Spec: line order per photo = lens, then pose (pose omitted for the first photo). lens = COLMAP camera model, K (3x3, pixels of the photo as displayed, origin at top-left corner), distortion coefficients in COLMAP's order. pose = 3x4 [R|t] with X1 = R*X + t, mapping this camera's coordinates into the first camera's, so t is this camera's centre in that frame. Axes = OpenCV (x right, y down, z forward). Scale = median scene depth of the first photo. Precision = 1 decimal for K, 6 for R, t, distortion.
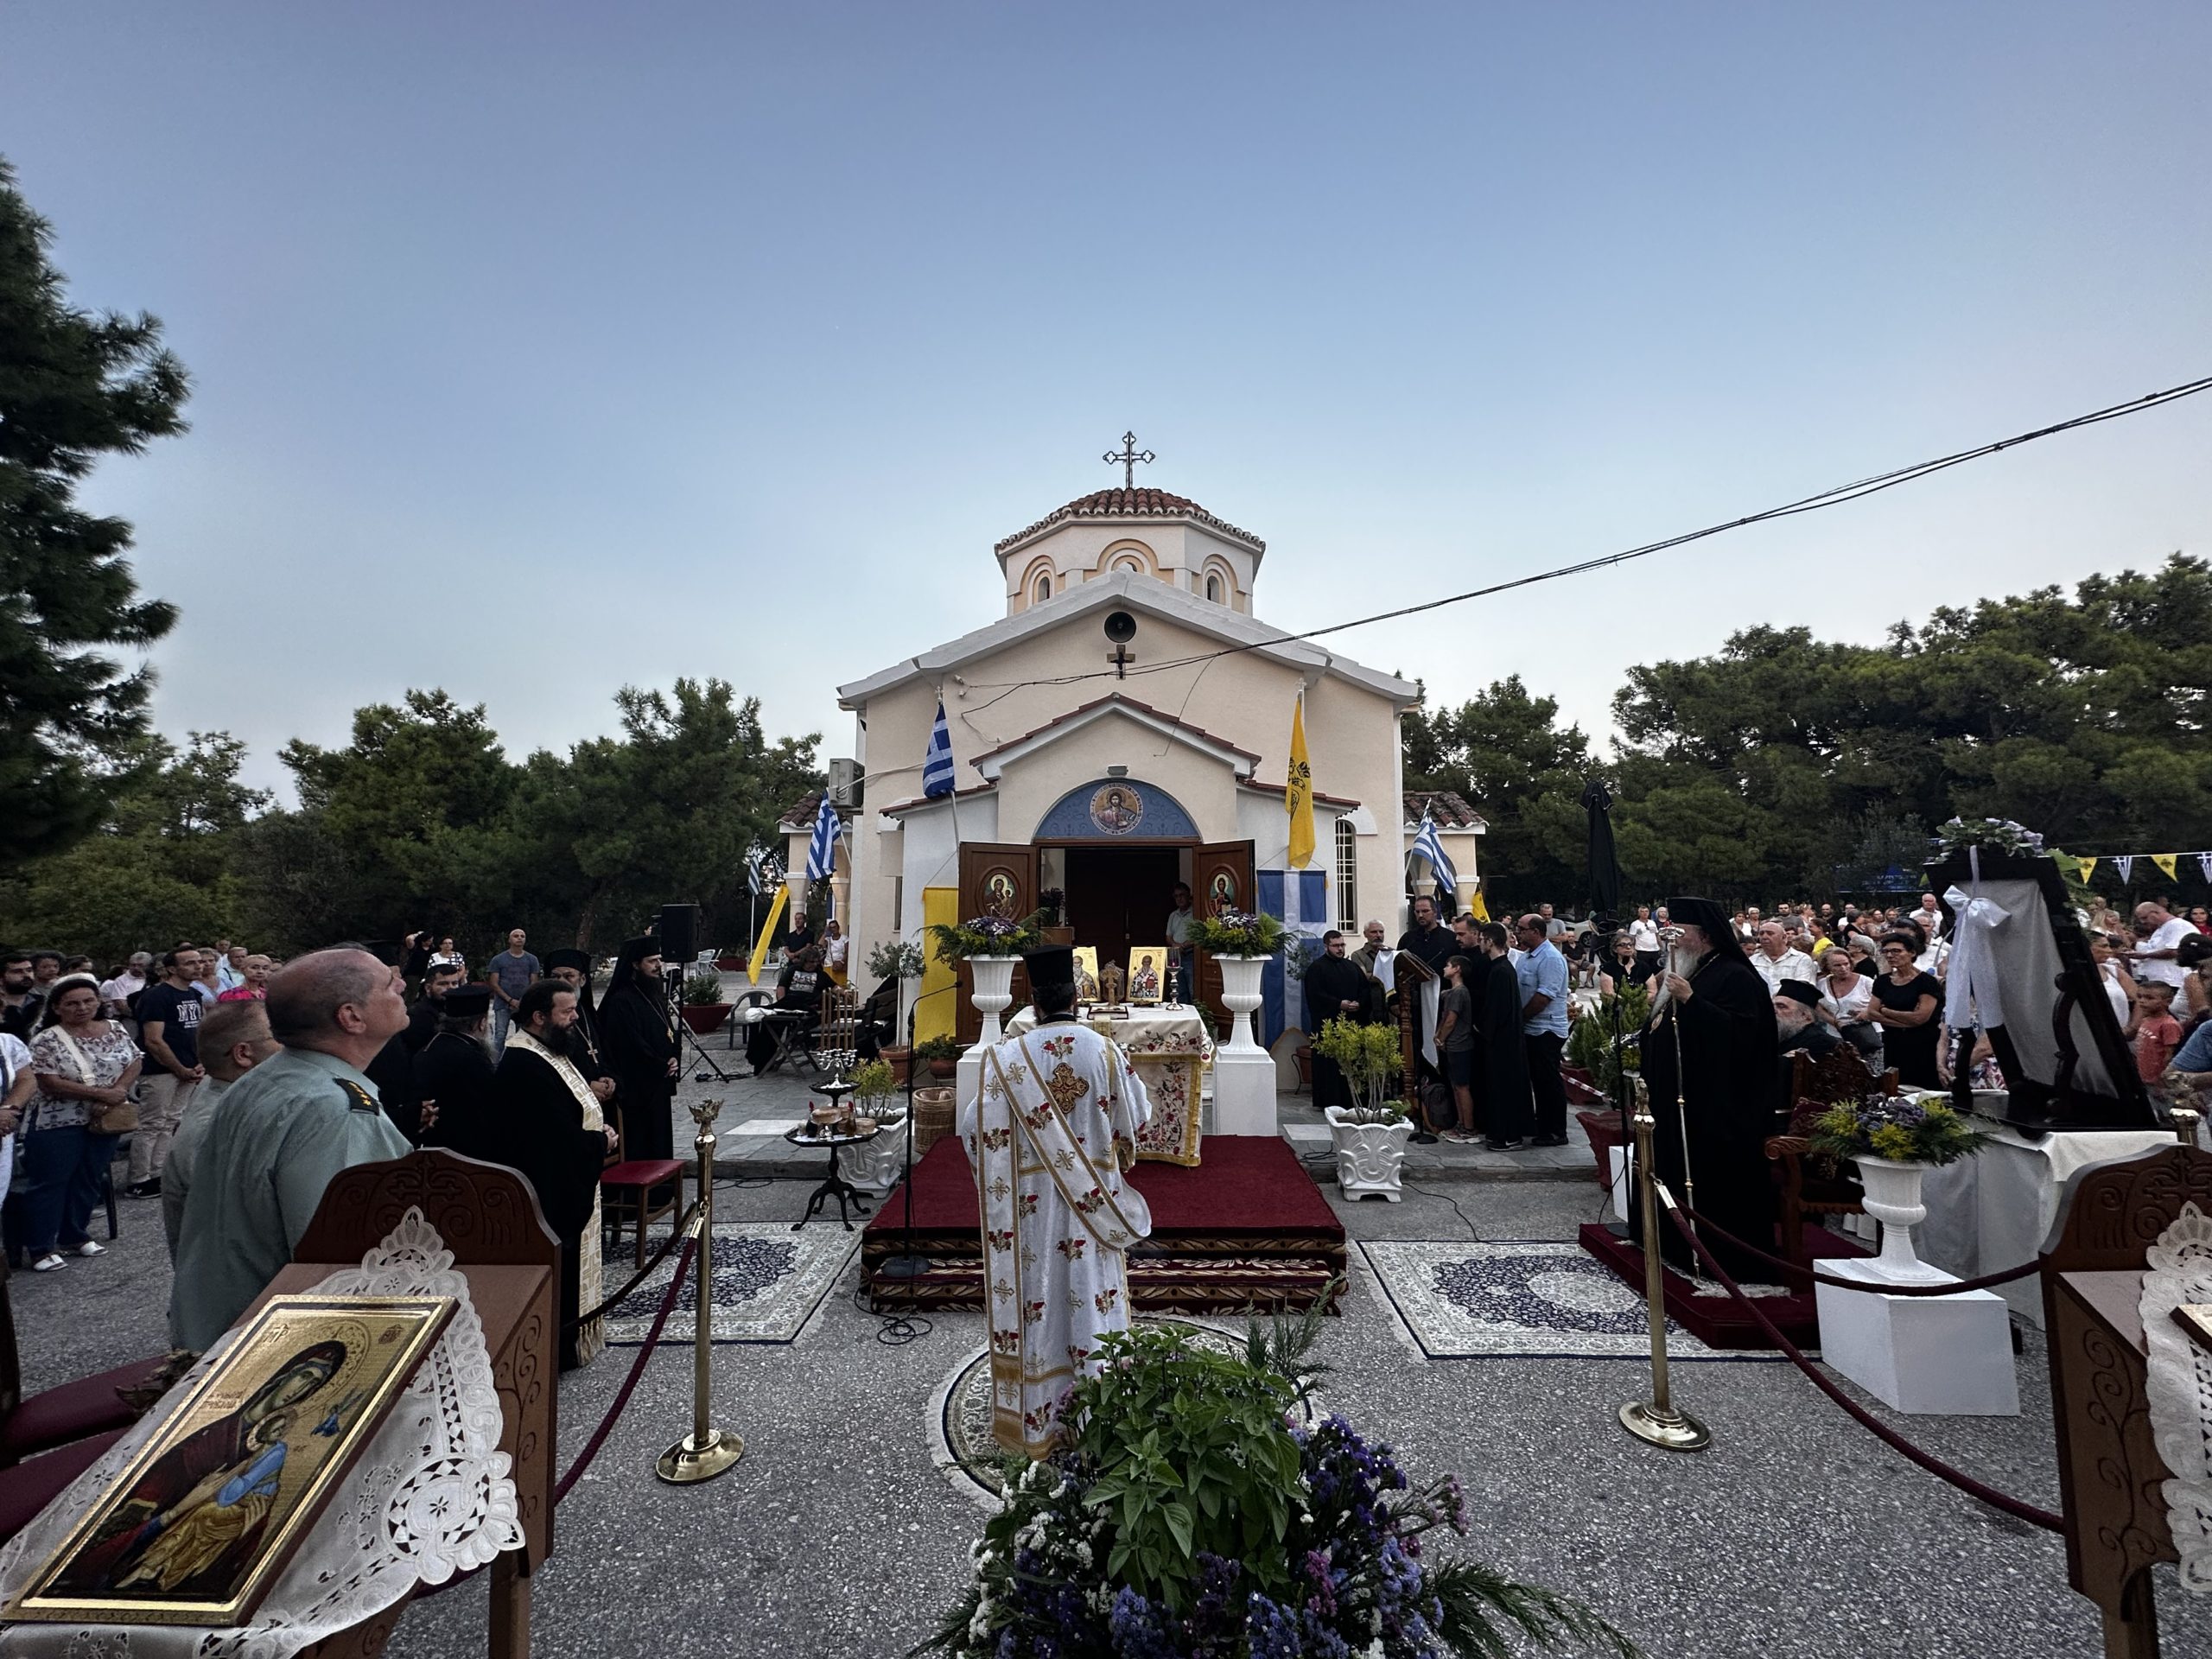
lens RADIAL K [[882.4, 0, 1106.0], [0, 882.4, 829.5], [0, 0, 1]] dist [-0.018942, 0.000023]
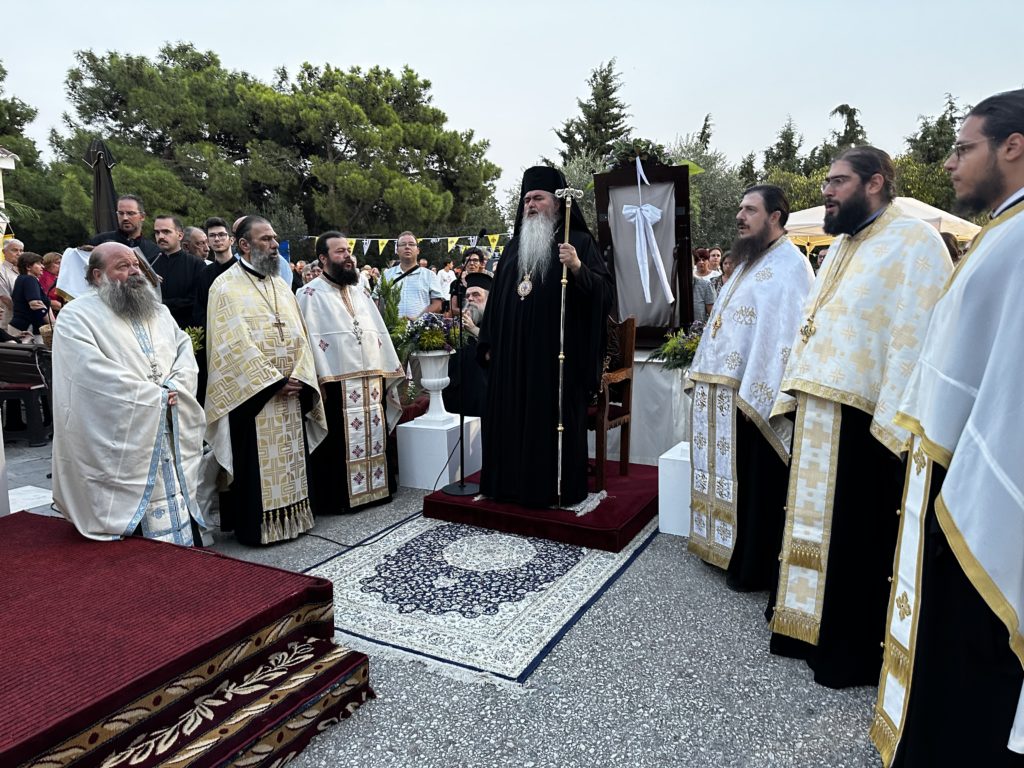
lens RADIAL K [[720.7, 0, 512.0], [0, 720.7, 384.0], [0, 0, 1]] dist [-0.002423, -0.020286]
pose [[0.417245, -0.121872, 0.900585, -0.032785], [-0.075603, 0.982878, 0.168036, 0.041861], [-0.905644, -0.138199, 0.400887, 0.140086]]
